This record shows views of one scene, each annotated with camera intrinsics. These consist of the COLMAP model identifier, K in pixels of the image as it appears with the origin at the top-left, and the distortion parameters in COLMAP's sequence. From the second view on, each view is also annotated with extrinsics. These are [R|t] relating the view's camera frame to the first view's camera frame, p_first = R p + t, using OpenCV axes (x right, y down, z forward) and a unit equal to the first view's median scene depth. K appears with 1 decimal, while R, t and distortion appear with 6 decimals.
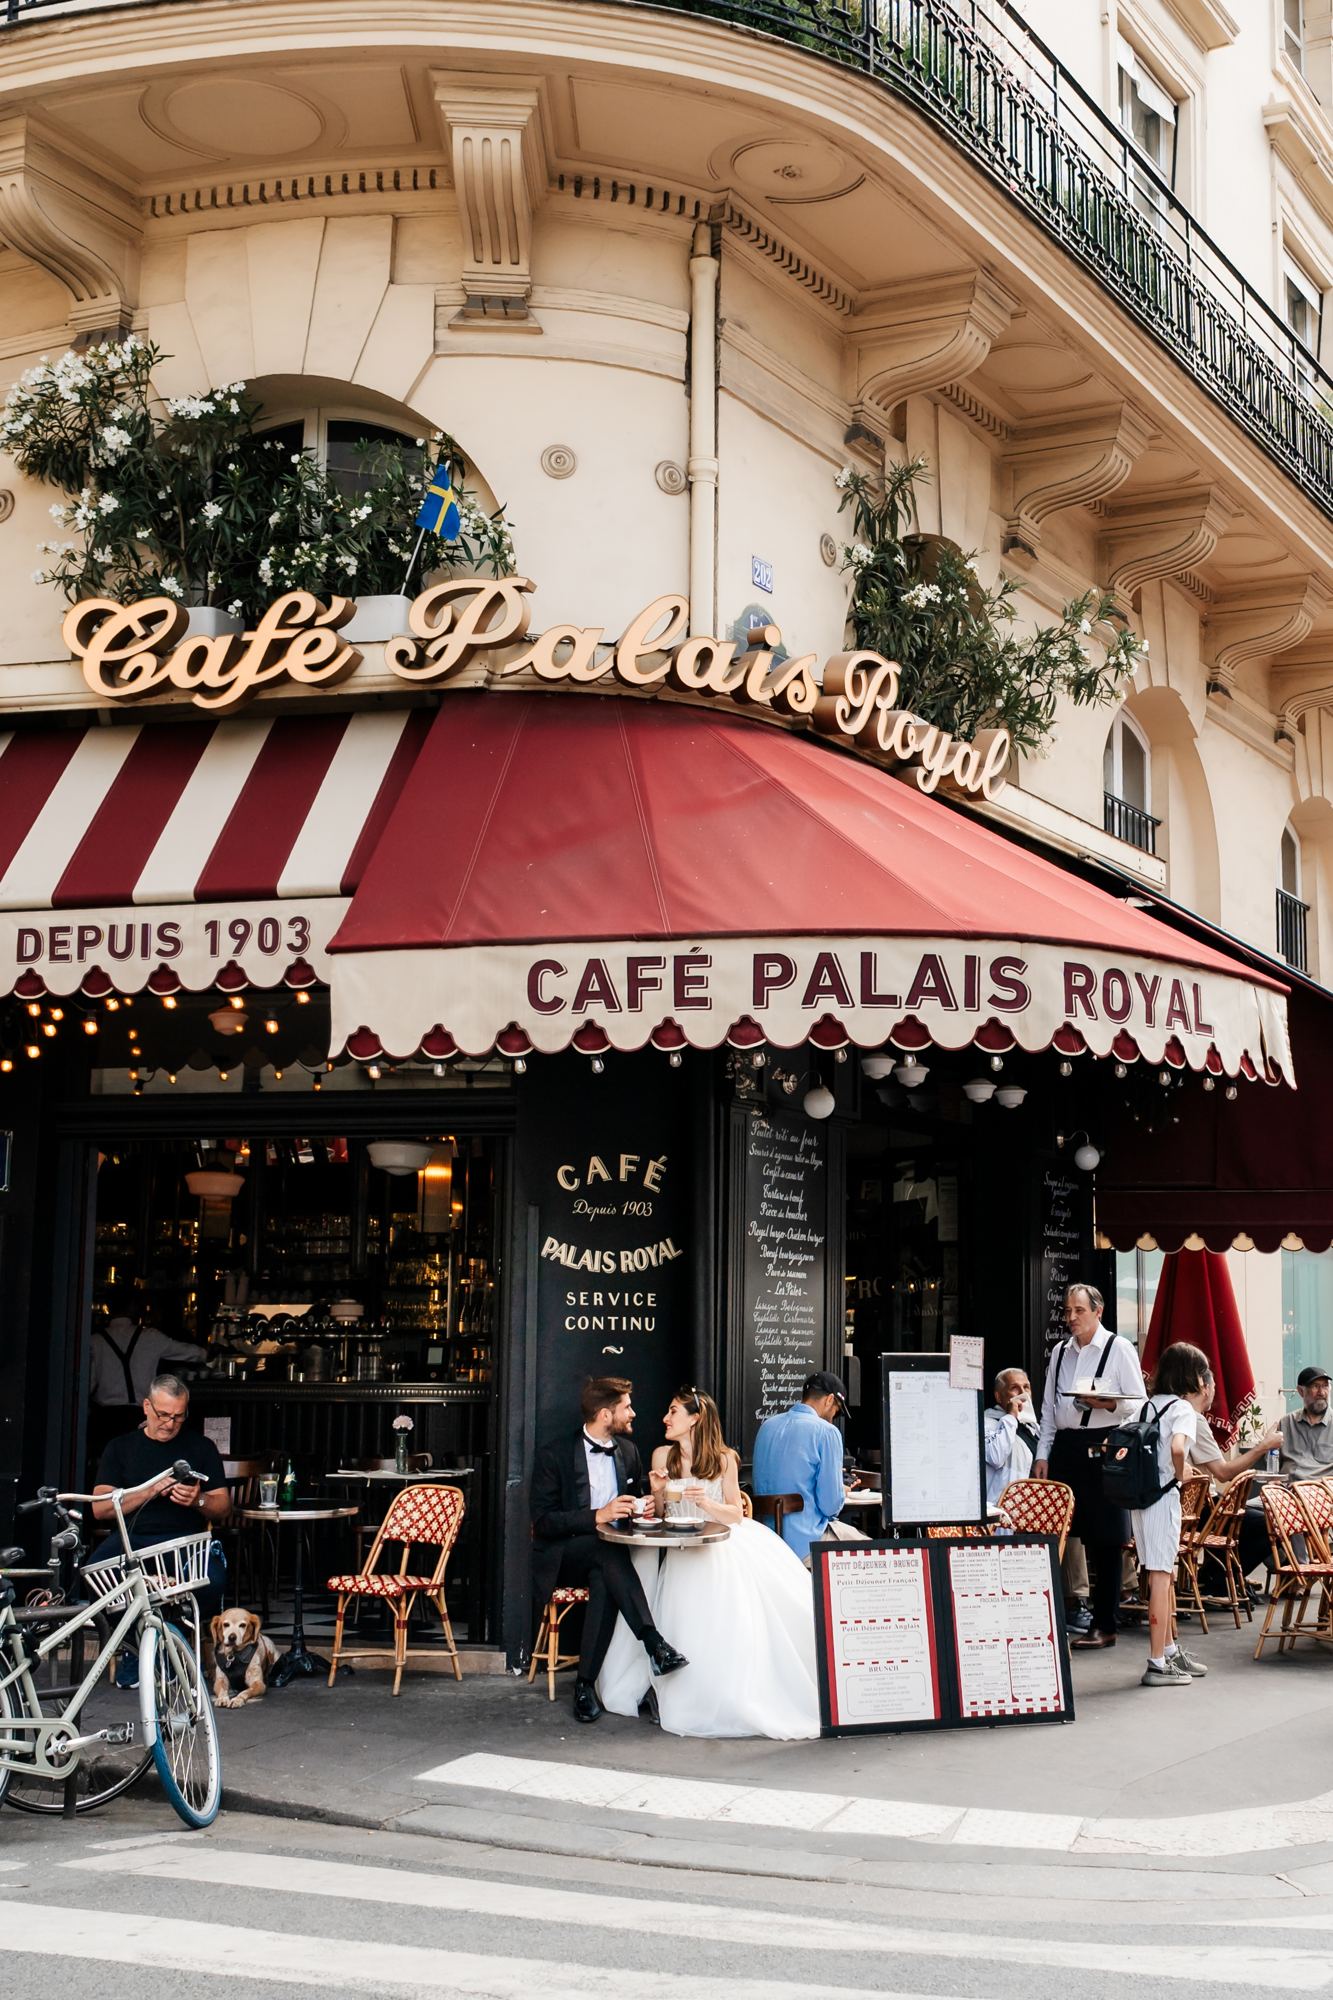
lens RADIAL K [[3245.1, 0, 666.5], [0, 3245.1, 1000.0], [0, 0, 1]] dist [0.075873, 0.084774]
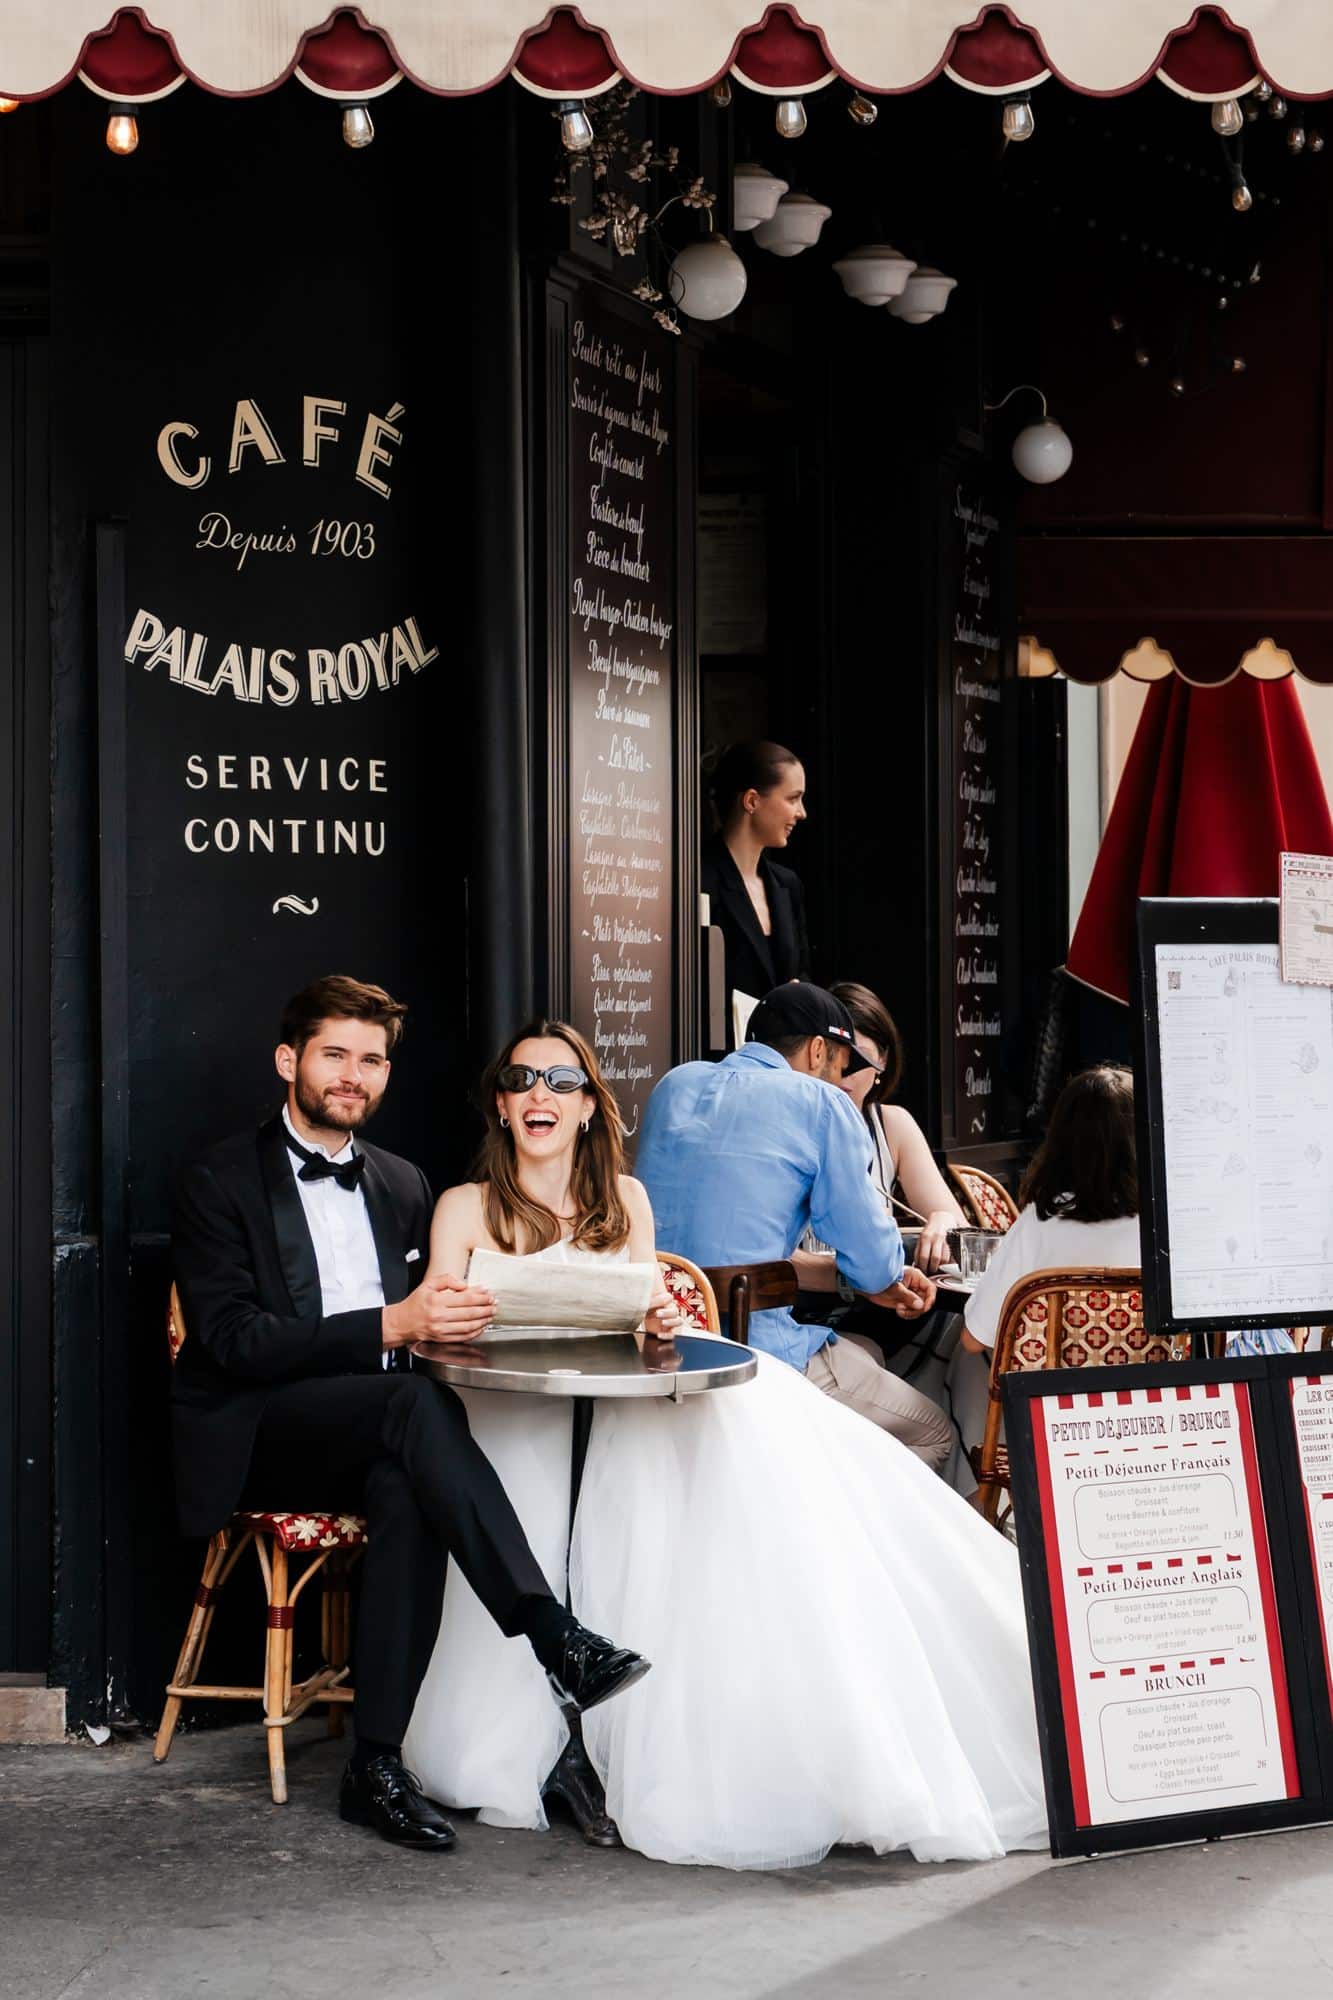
lens RADIAL K [[7204.6, 0, 666.5], [0, 7204.6, 1000.0], [0, 0, 1]] dist [0.046705, -0.466888]
pose [[0.940270, -0.010239, 0.340275, -0.265438], [-0.025070, 0.994751, 0.099206, 0.033311], [-0.339505, -0.101811, 0.935078, 0.187431]]
